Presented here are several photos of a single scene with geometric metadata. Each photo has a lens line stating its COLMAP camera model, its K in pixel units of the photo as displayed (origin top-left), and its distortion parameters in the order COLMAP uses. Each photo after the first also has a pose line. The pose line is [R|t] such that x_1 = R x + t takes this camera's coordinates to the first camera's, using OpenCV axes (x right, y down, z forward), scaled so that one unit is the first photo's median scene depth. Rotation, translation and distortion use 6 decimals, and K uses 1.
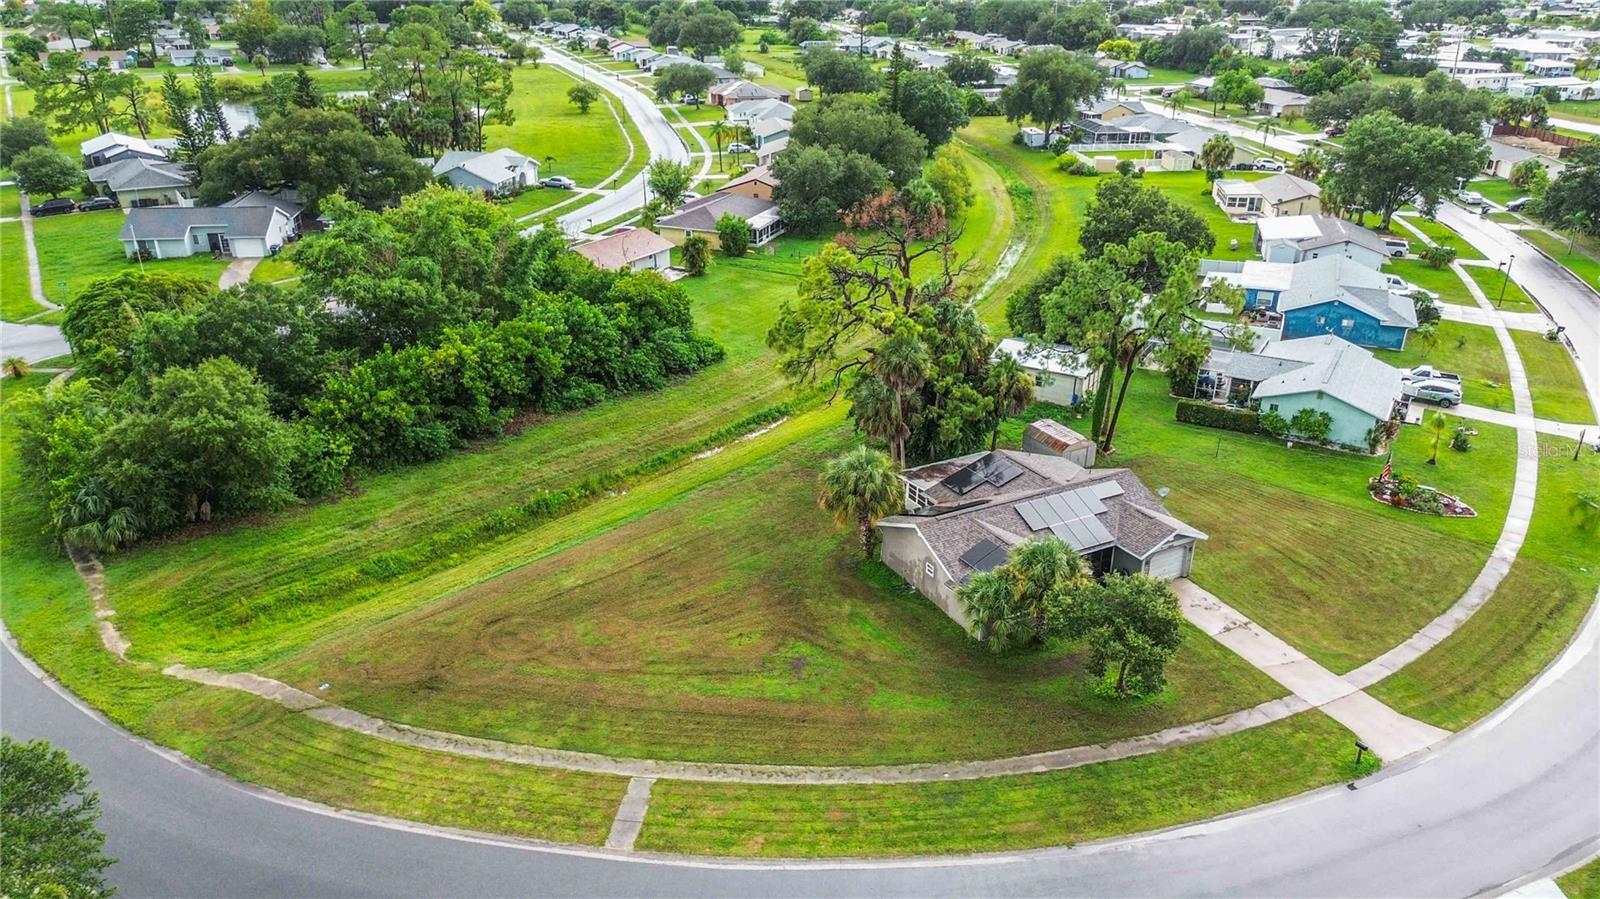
lens RADIAL K [[1126.8, 0, 800.2], [0, 1126.8, 454.9], [0, 0, 1]] dist [0.080582, -0.079741]
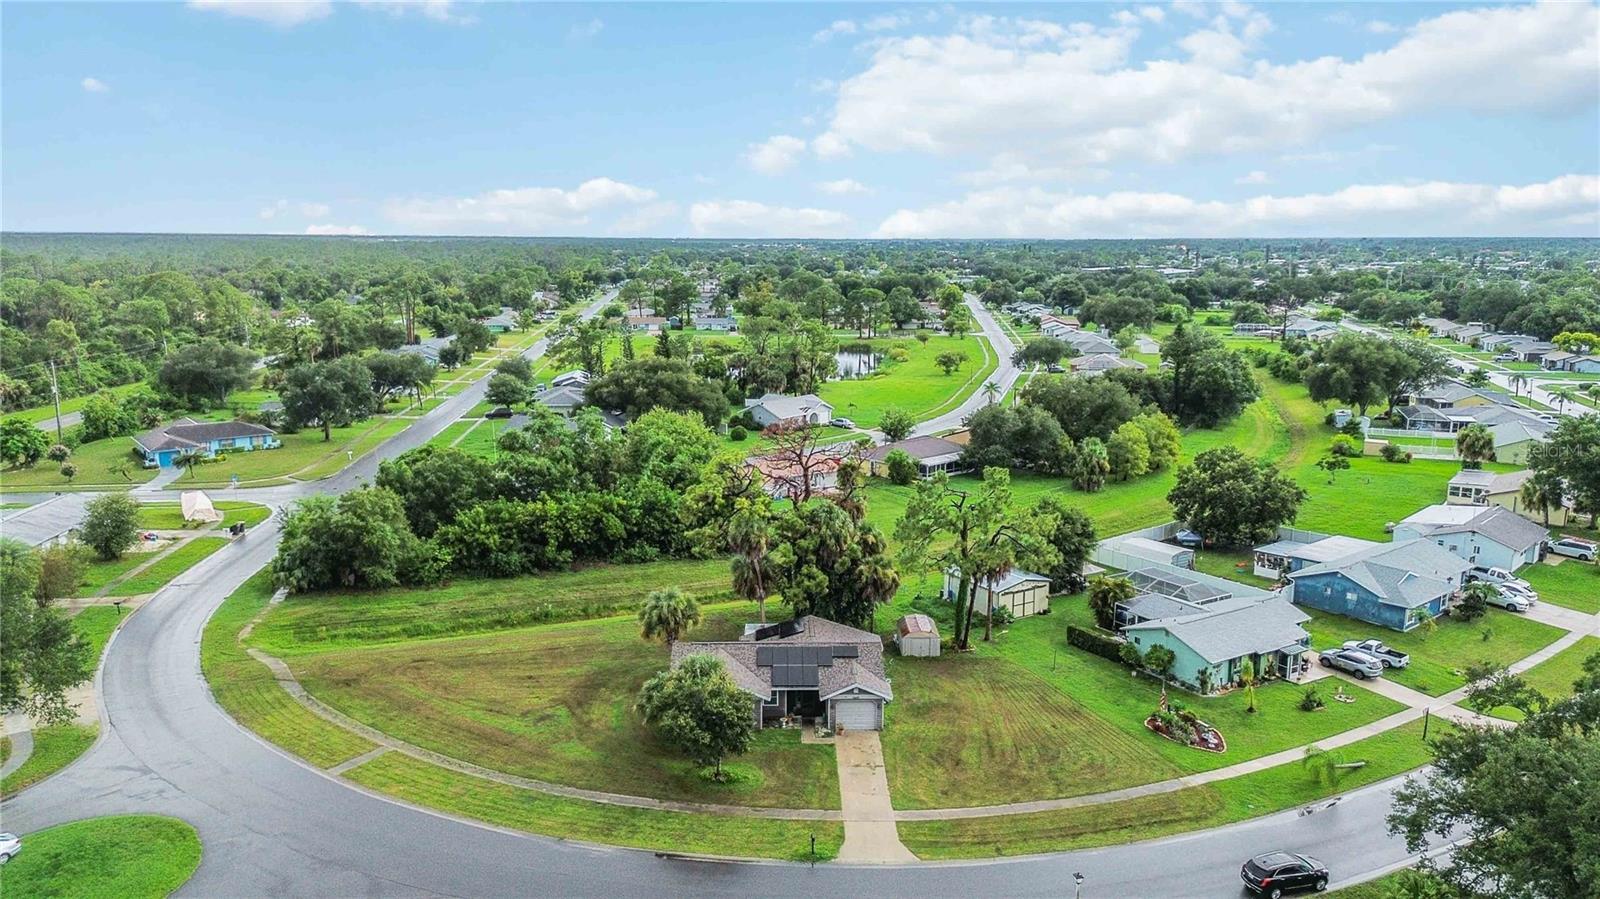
lens RADIAL K [[1126.8, 0, 800.2], [0, 1126.8, 454.9], [0, 0, 1]] dist [0.080582, -0.079741]
pose [[0.886238, 0.084225, -0.455509, 0.632154], [-0.185578, 0.965527, -0.182531, 0.047038], [0.424433, 0.246299, 0.871317, -0.133730]]
